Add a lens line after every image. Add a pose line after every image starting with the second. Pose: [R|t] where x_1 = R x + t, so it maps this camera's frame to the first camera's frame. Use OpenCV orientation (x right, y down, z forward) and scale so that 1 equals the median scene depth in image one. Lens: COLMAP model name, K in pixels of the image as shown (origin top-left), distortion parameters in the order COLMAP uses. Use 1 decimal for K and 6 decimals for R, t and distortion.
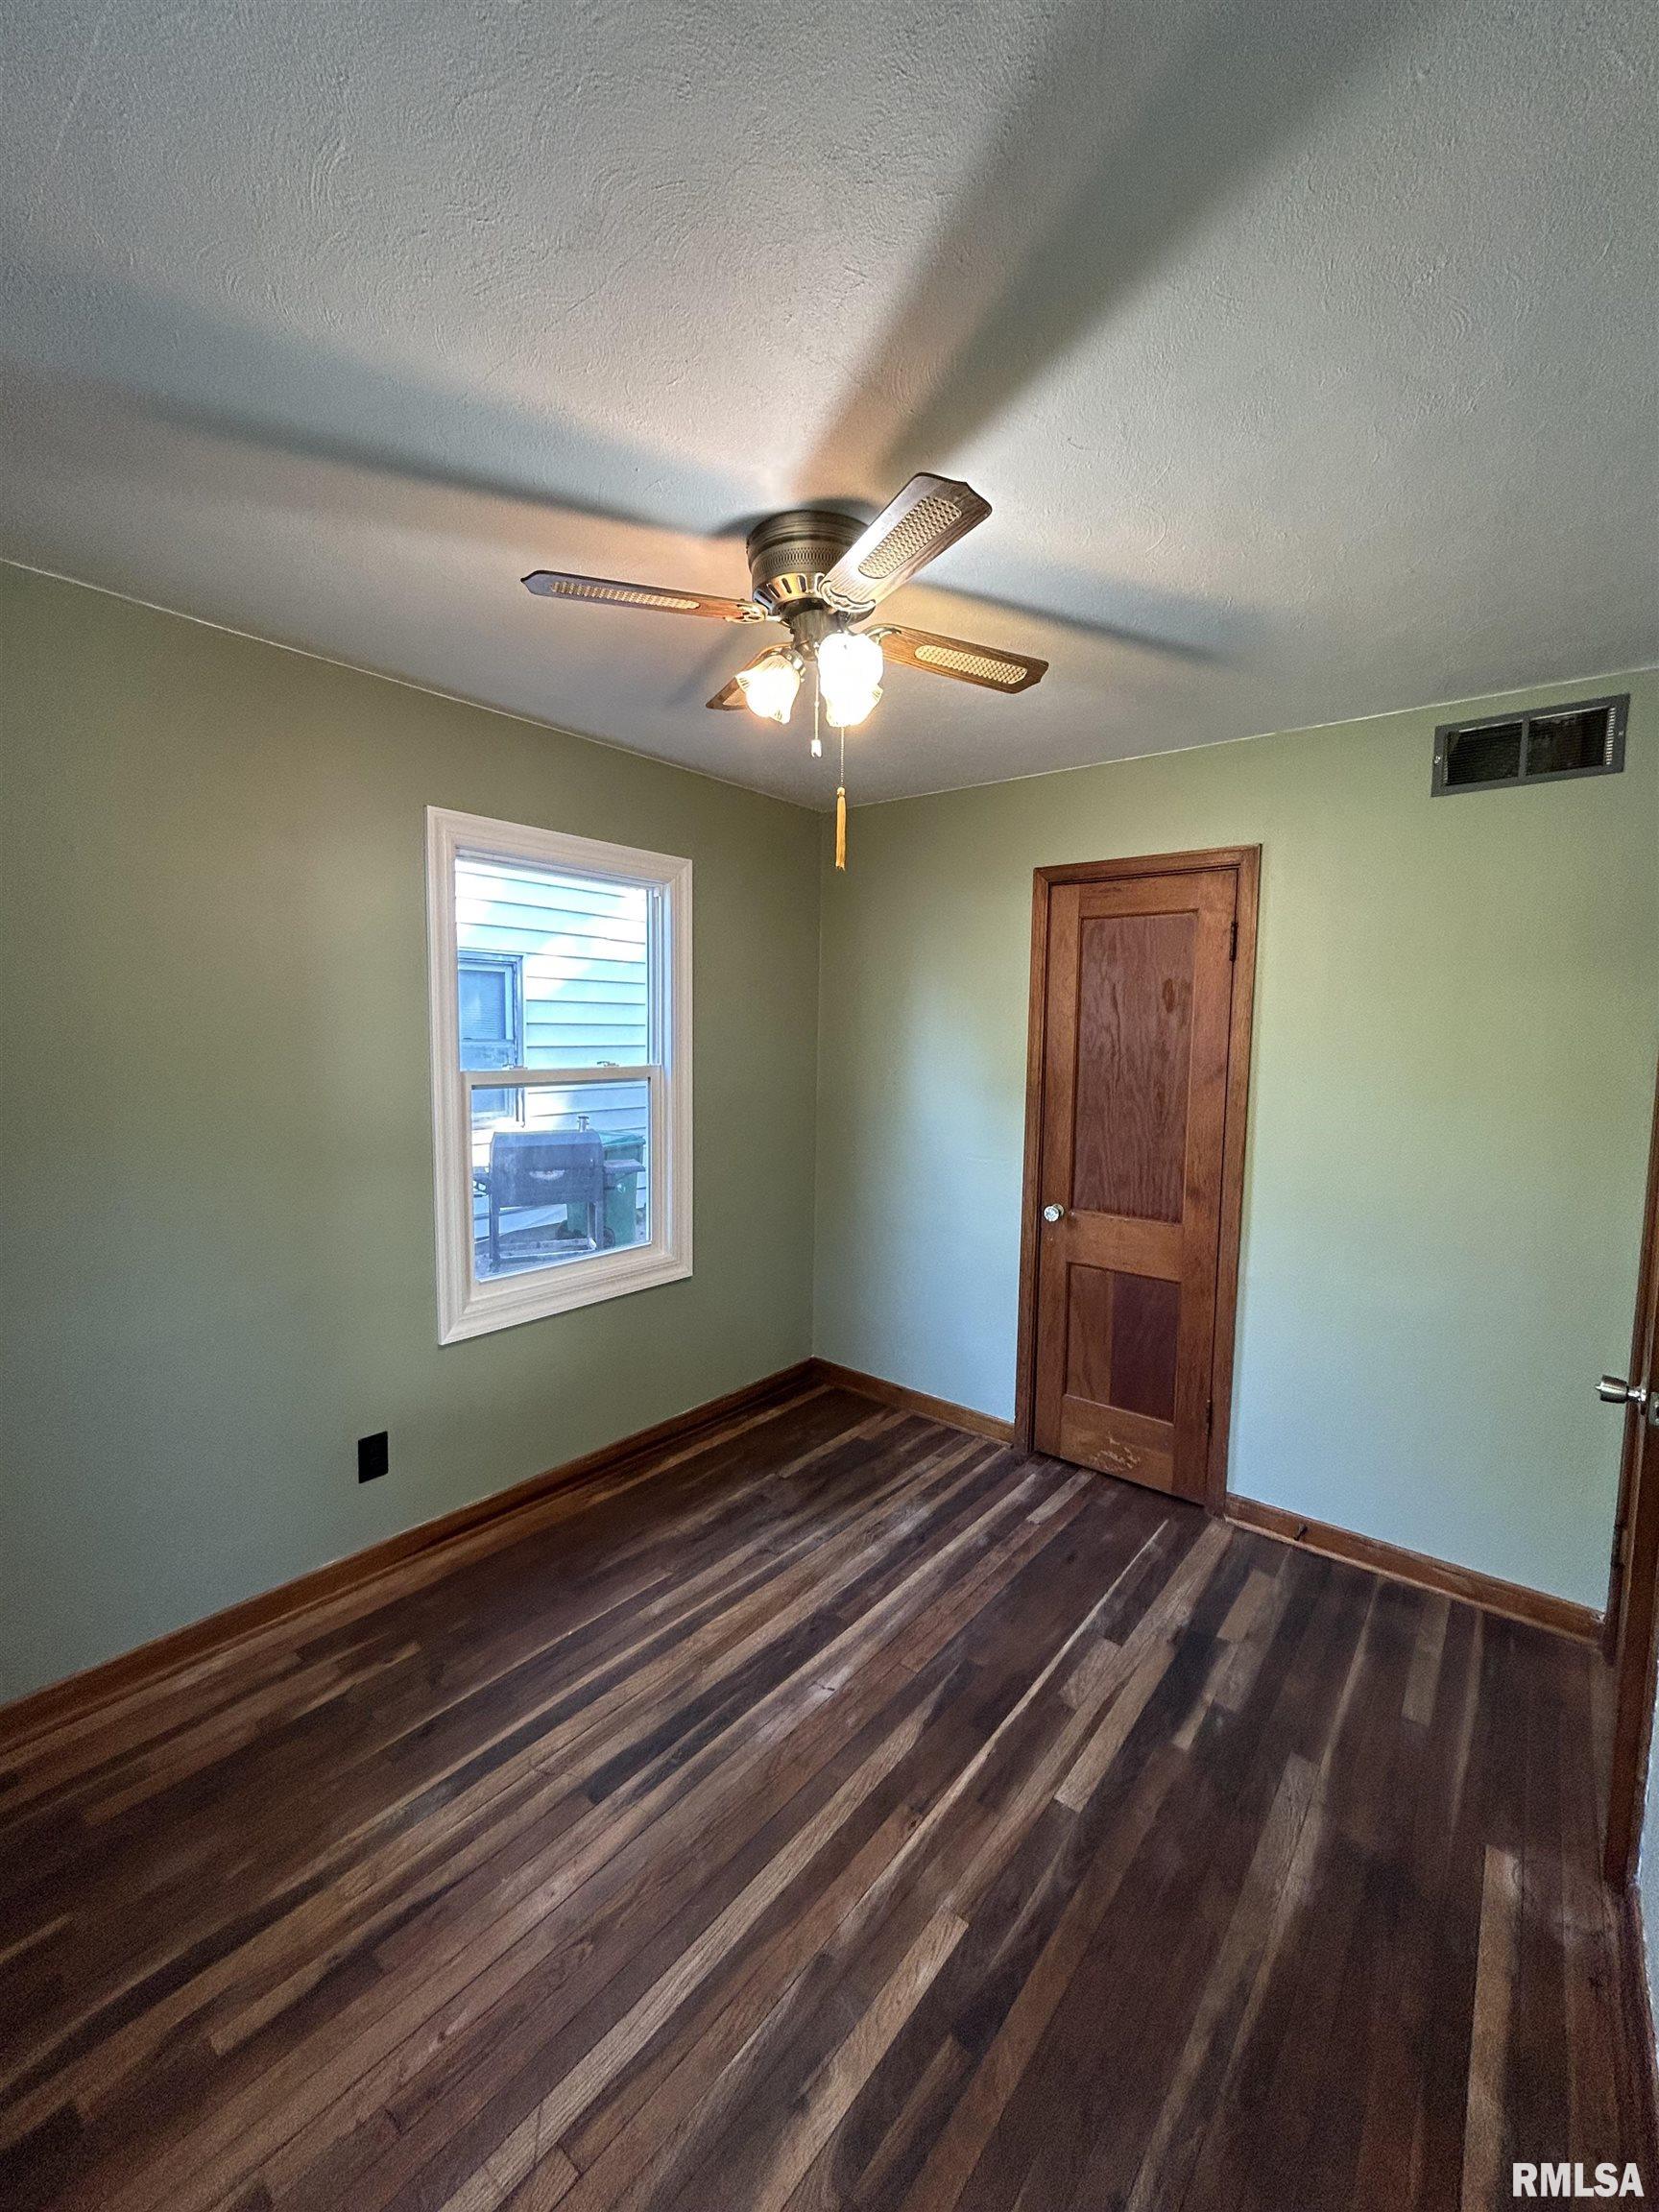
lens RADIAL K [[895.7, 0, 831.8], [0, 895.7, 1100.8], [0, 0, 1]] dist [-0.005143, 0.004065]
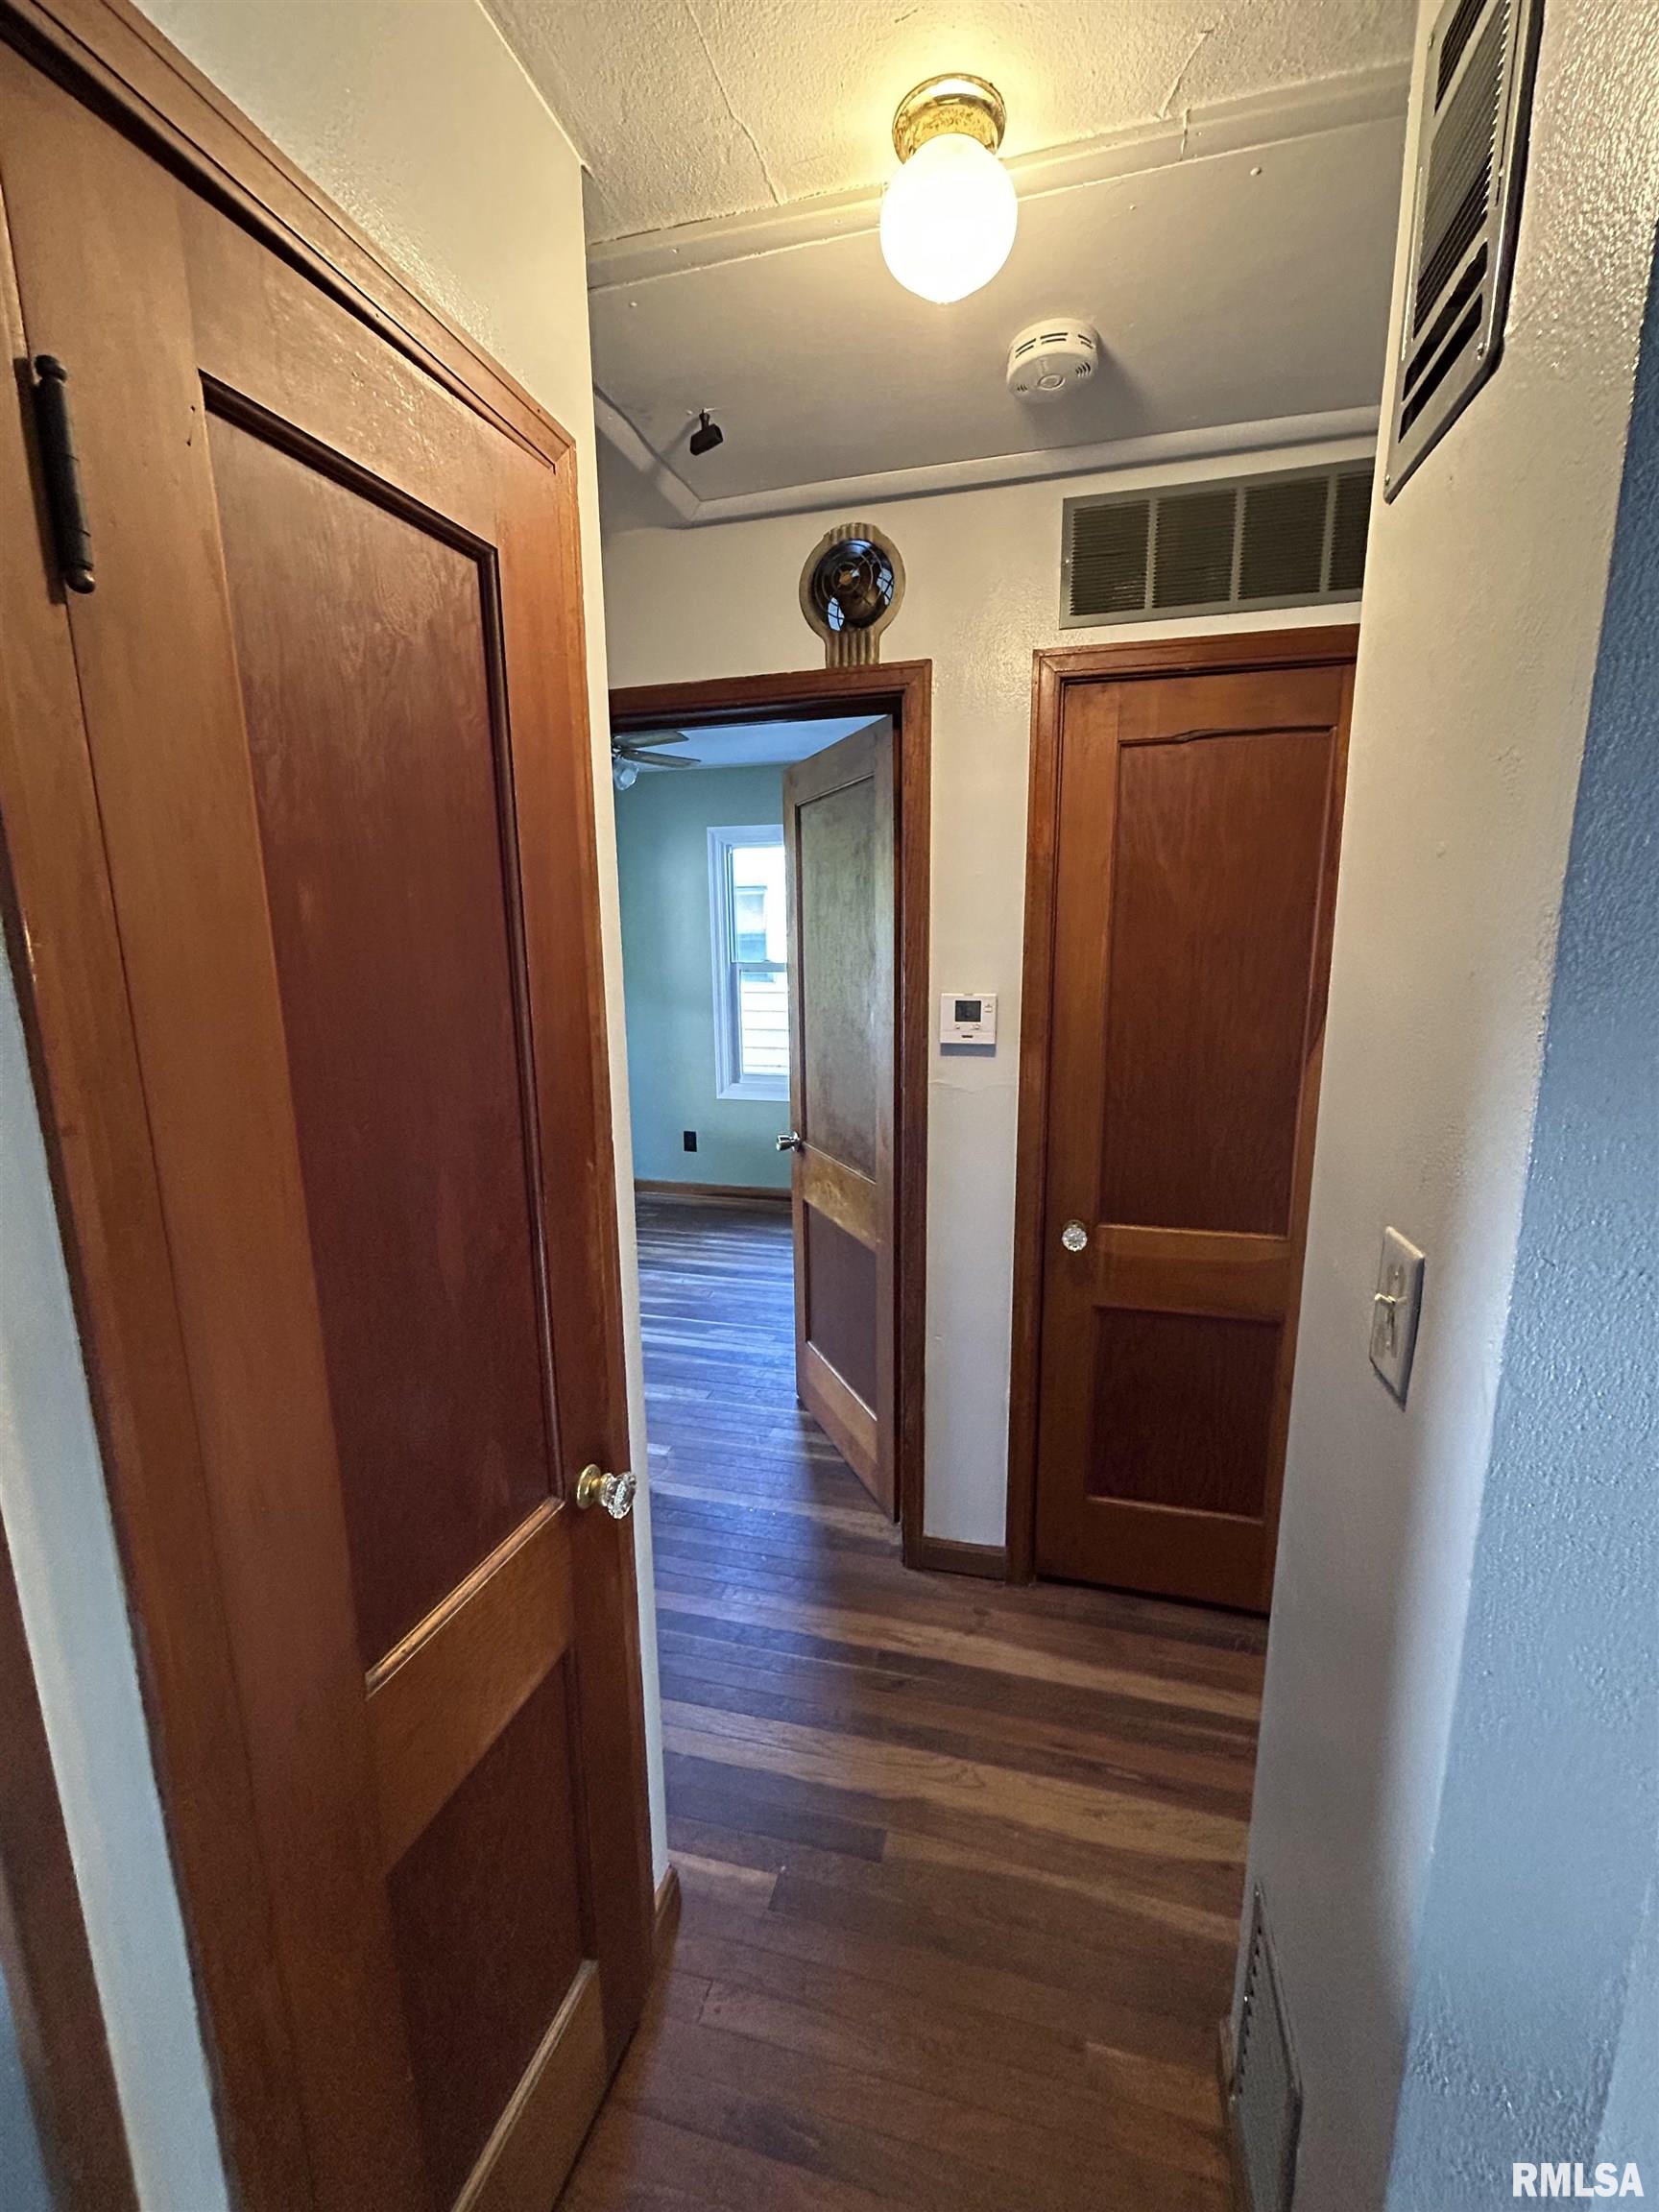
lens RADIAL K [[895.7, 0, 831.8], [0, 895.7, 1100.8], [0, 0, 1]] dist [-0.005143, 0.004065]
pose [[0.409415, 0.149941, -0.899943, 1.655380], [-0.059661, 0.988691, 0.137586, -0.011236], [0.910396, -0.002639, 0.413731, 0.454901]]
